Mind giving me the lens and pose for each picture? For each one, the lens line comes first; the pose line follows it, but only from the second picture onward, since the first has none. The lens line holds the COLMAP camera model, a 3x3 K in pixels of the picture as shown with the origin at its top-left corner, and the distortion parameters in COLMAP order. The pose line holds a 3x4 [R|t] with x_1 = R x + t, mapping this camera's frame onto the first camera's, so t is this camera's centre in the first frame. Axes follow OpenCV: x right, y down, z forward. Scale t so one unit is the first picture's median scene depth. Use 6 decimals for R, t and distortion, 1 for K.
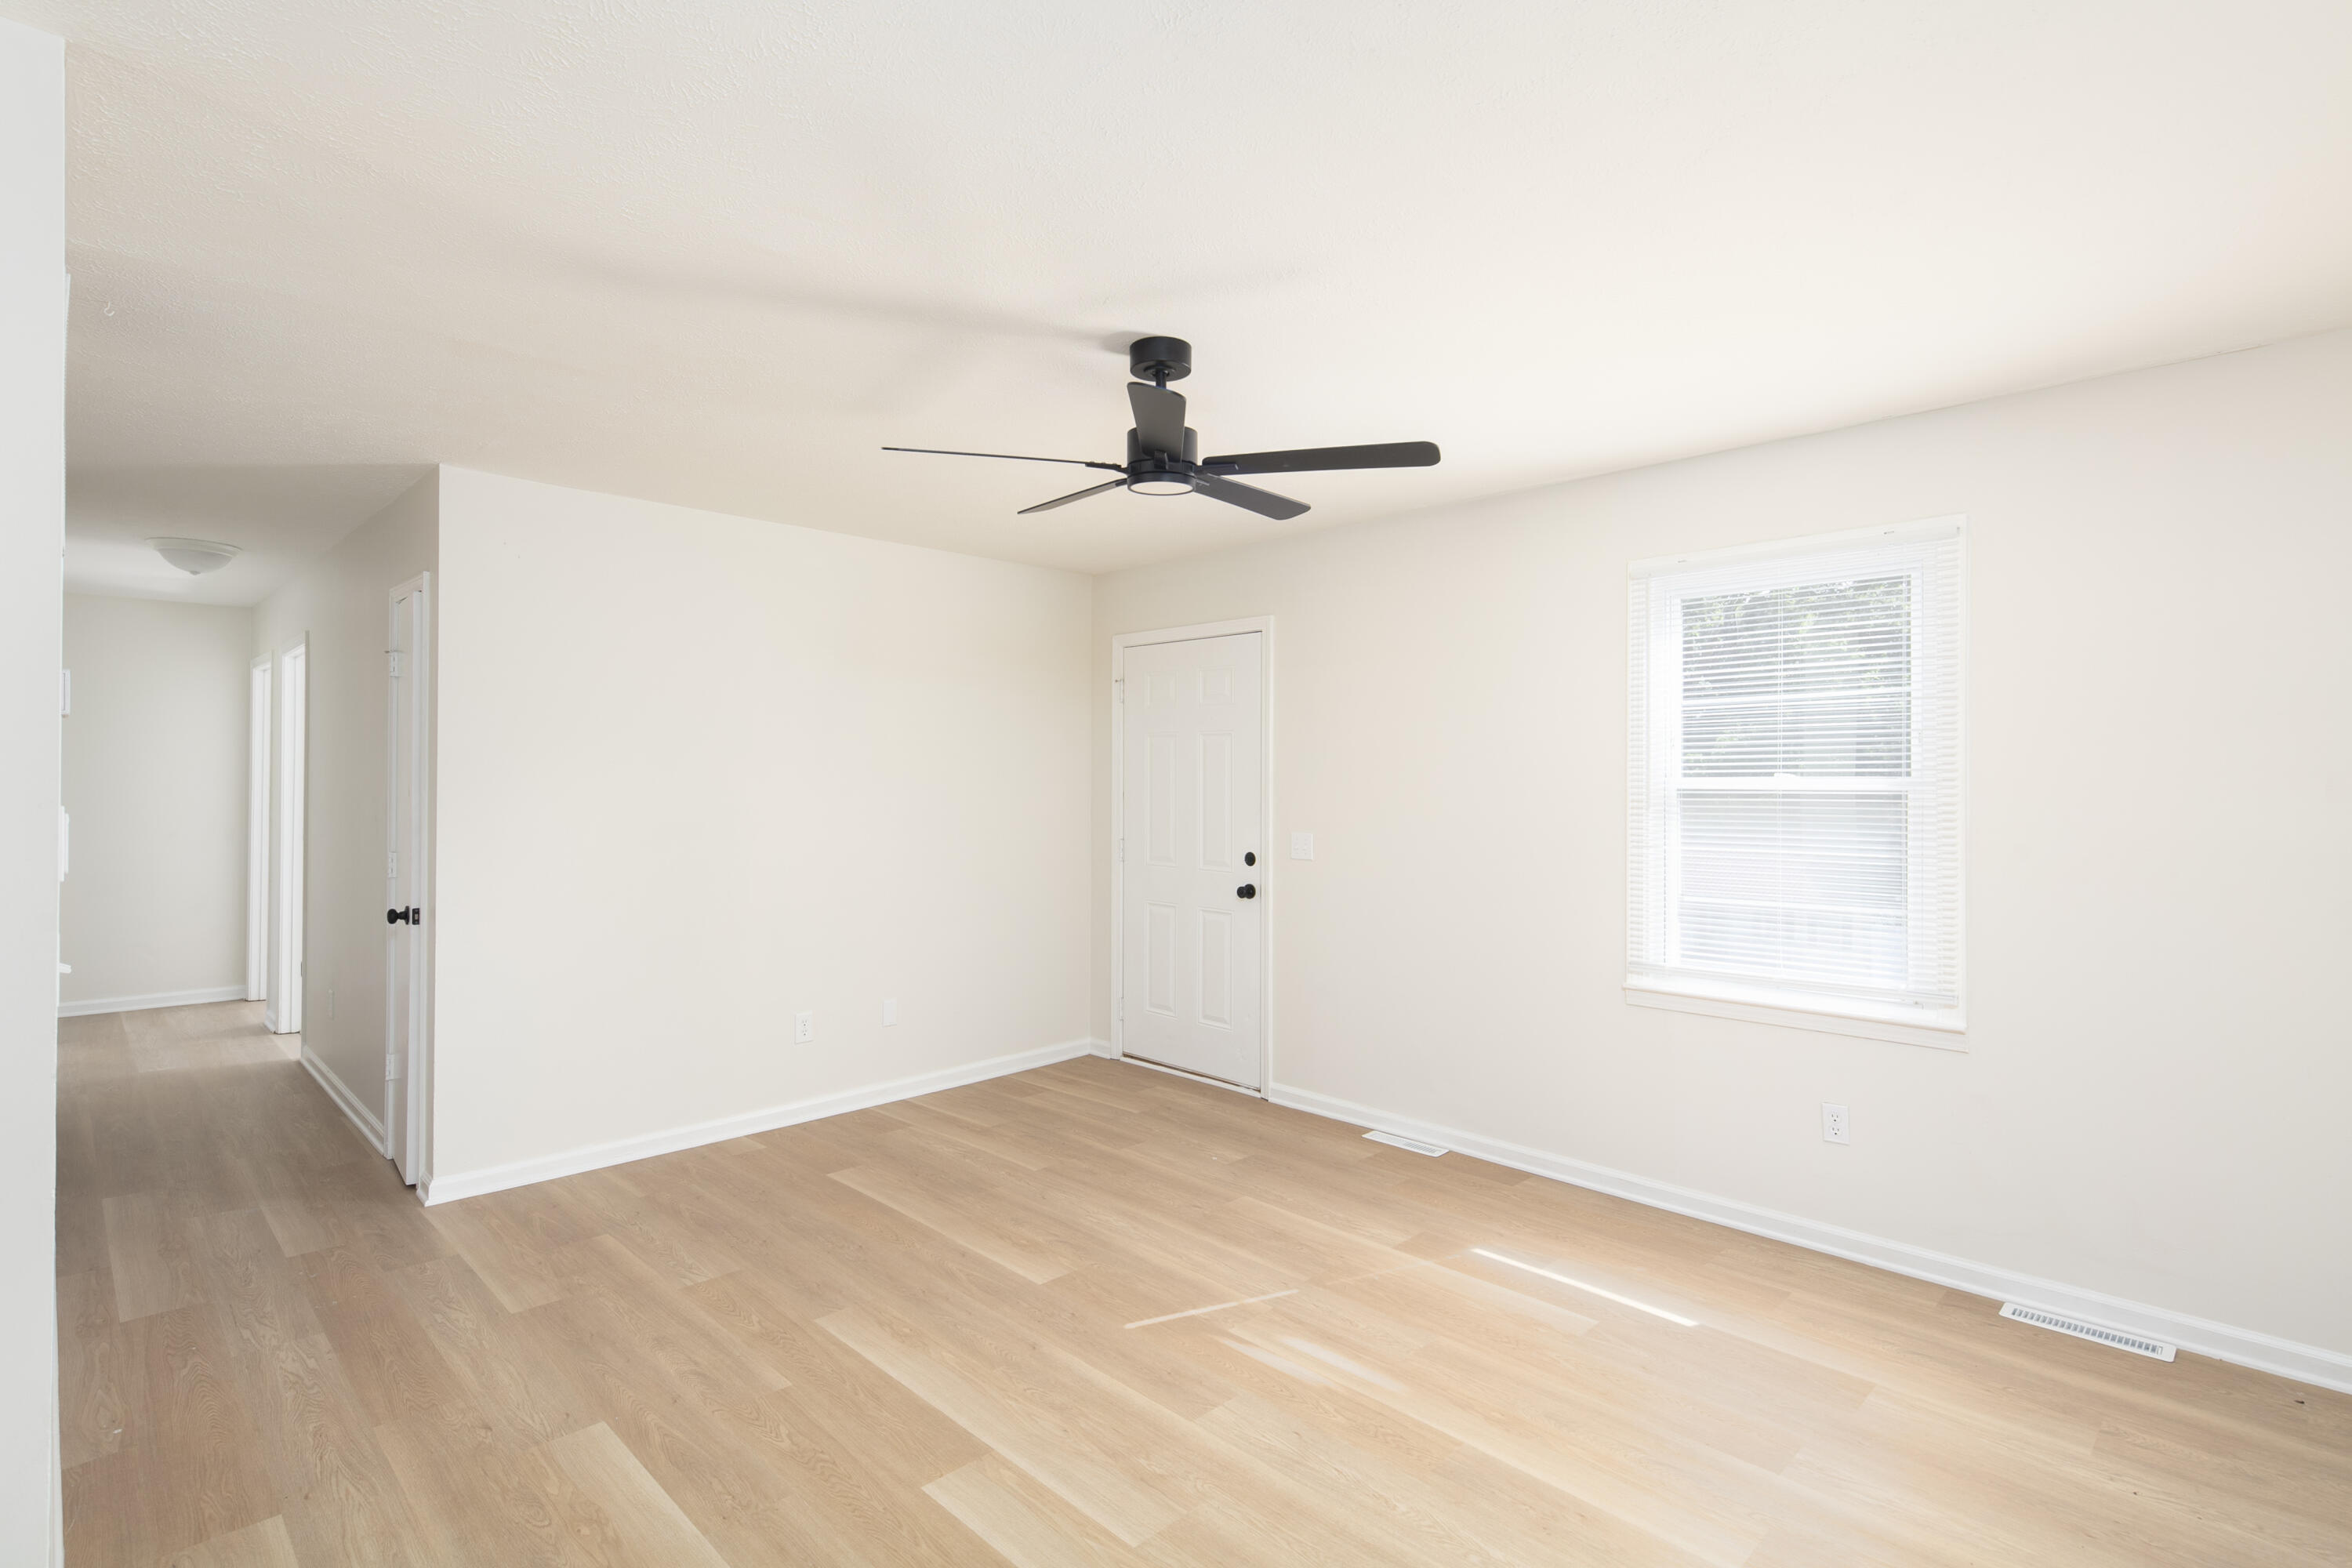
lens RADIAL K [[1135.8, 0, 1170.6], [0, 1135.8, 771.3], [0, 0, 1]] dist [0.002984, -0.000188]
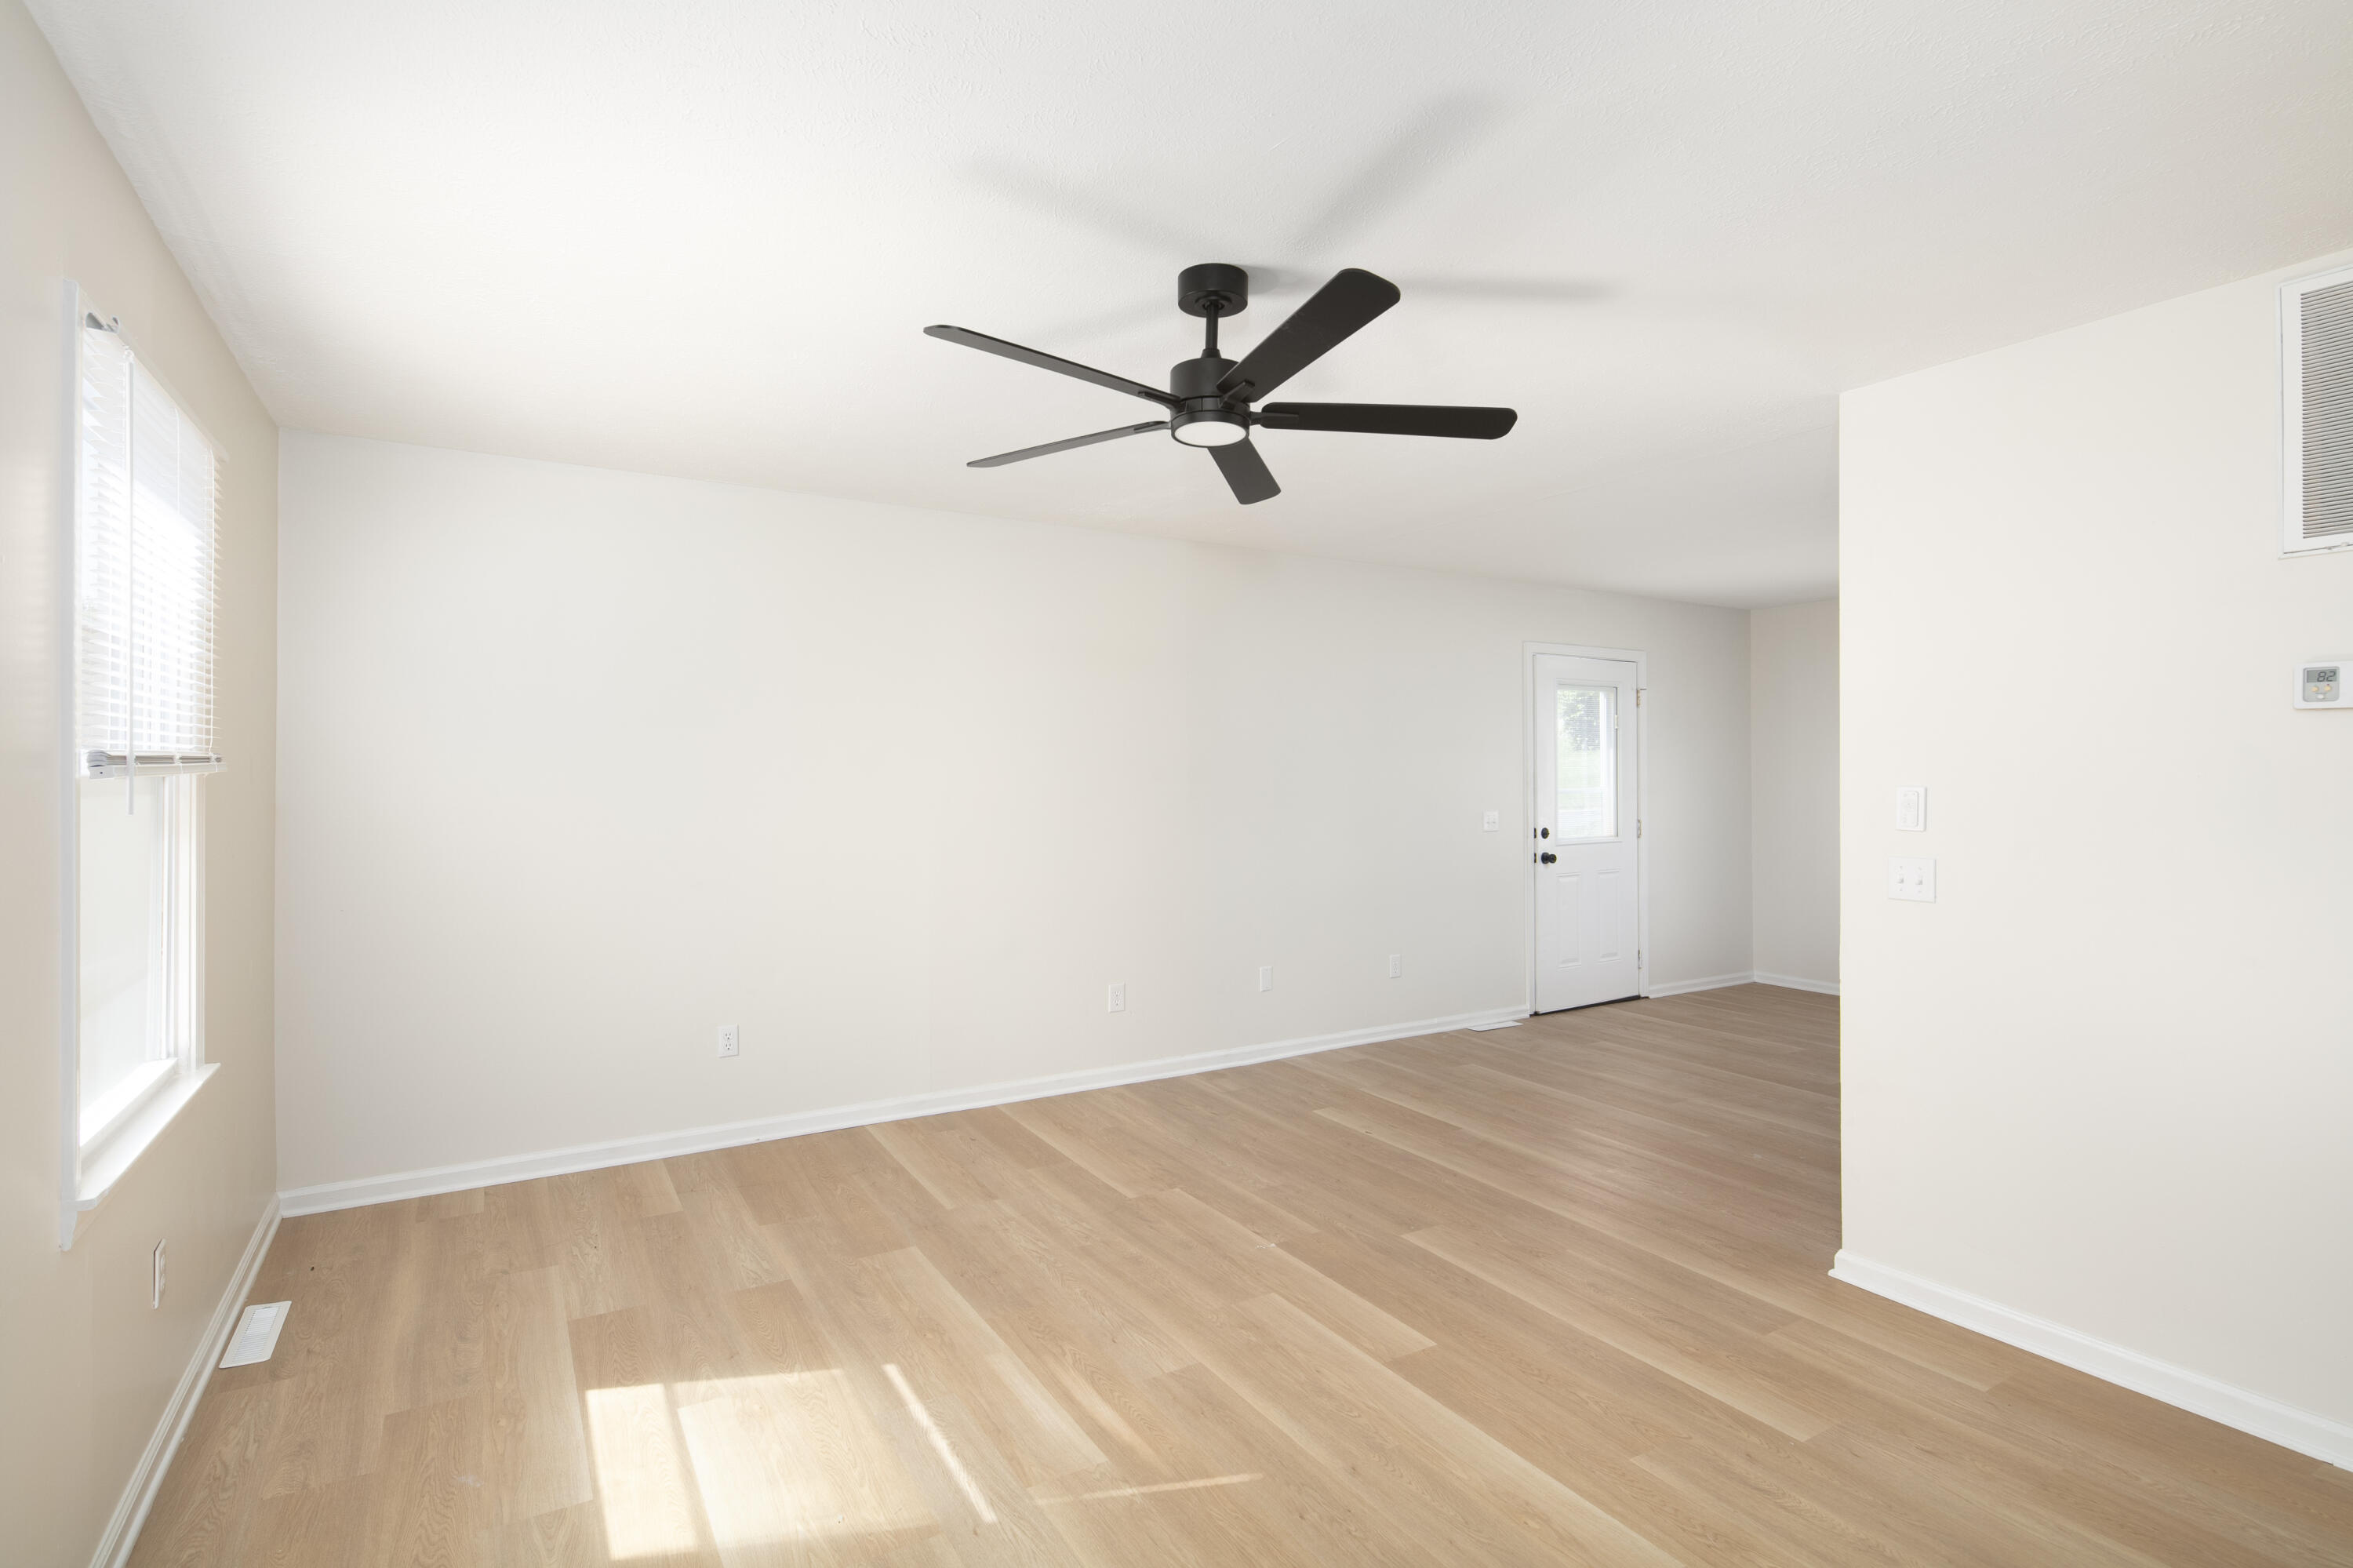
lens RADIAL K [[1136.4, 0, 1171.1], [0, 1136.4, 771.3], [0, 0, 1]] dist [0.002984, -0.000188]
pose [[-0.971350, -0.005624, 0.237586, -0.166566], [-0.007640, 0.999942, -0.007563, 0.016218], [-0.237530, -0.009161, -0.971337, 1.652734]]
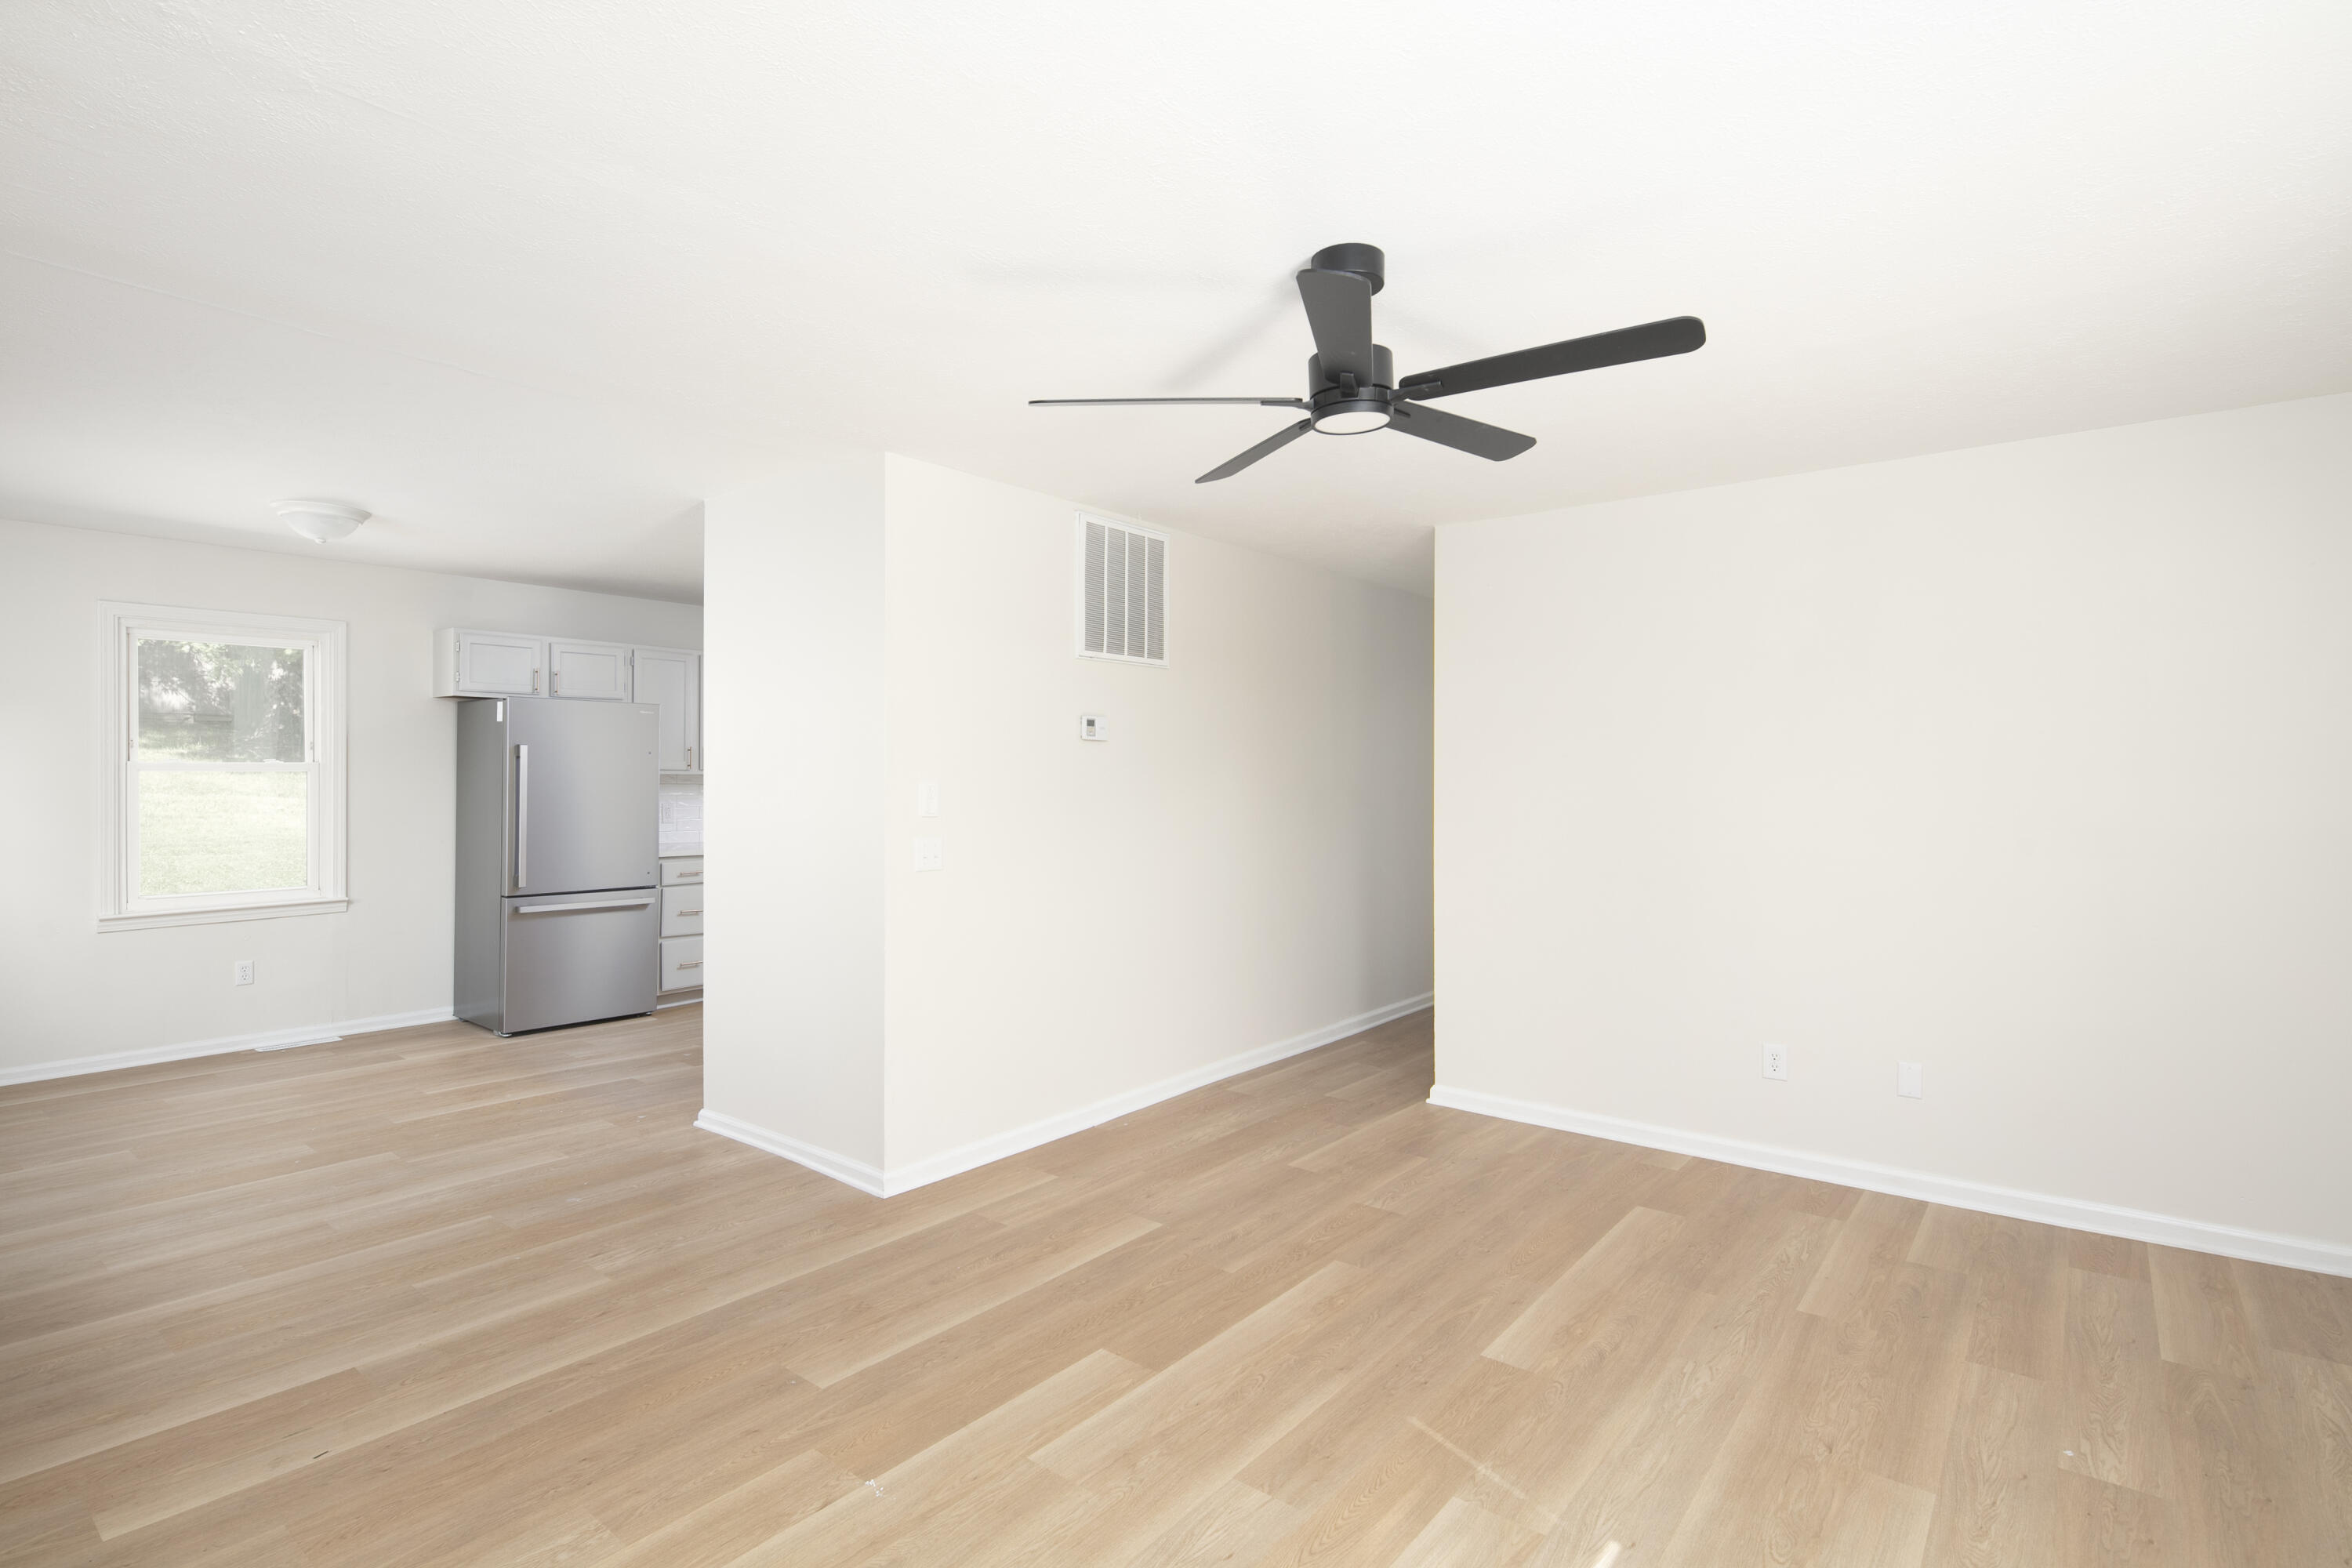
lens RADIAL K [[1142.6, 0, 1166.8], [0, 1142.6, 780.3], [0, 0, 1]] dist [-0.001086, -0.000190]
pose [[0.110281, 0.001448, -0.993899, 0.732339], [0.005094, 0.999985, 0.002022, 0.013362], [0.993887, -0.005286, 0.110272, 0.683365]]
